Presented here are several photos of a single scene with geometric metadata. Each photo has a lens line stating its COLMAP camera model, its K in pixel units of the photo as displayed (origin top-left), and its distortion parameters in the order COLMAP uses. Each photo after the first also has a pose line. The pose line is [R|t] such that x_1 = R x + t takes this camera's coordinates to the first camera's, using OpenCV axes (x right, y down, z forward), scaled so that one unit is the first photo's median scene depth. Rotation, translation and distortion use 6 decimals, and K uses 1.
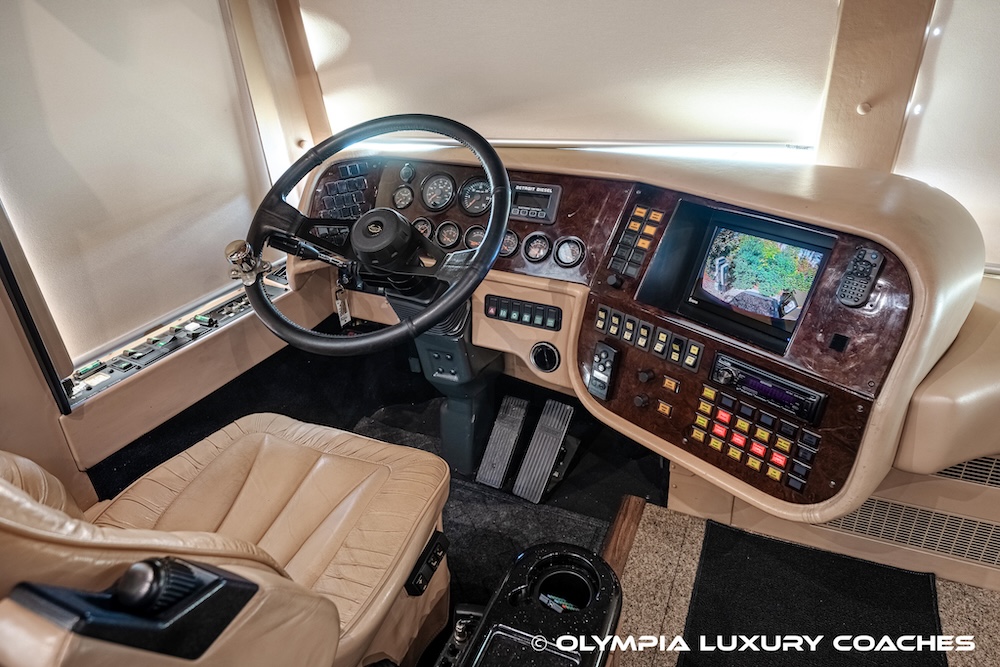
lens RADIAL K [[649.2, 0, 484.6], [0, 649.2, 314.7], [0, 0, 1]] dist [0.011089, -0.002775]
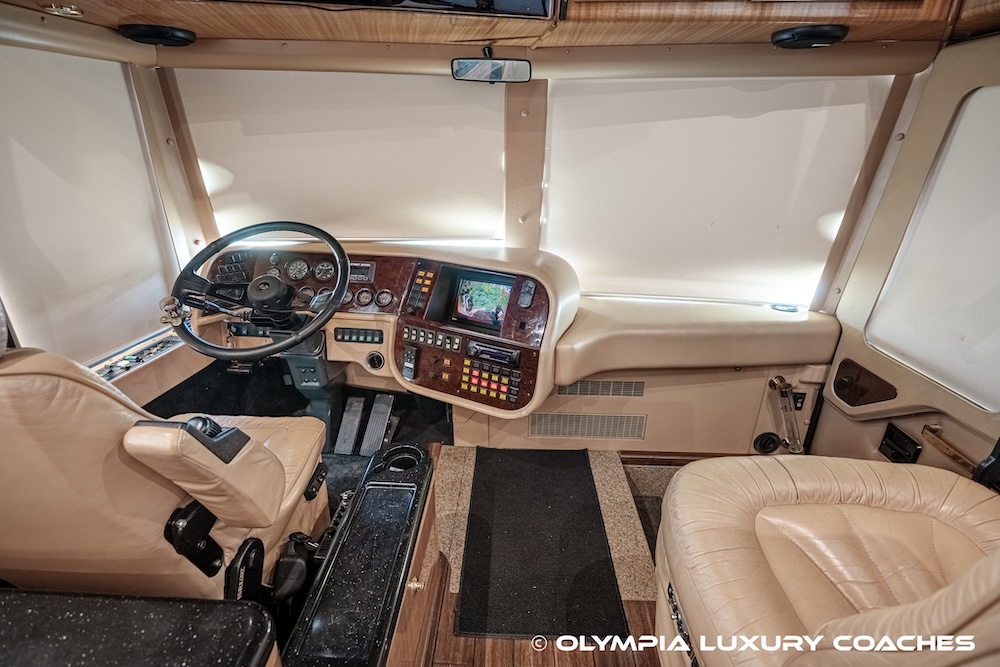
lens RADIAL K [[489.8, 0, 496.6], [0, 489.8, 314.3], [0, 0, 1]] dist [0.001426, -0.000453]
pose [[0.922744, -0.064525, 0.379974, -0.097188], [0.122685, 0.983779, -0.130873, 0.162454], [-0.365366, 0.167379, 0.915692, -0.323789]]
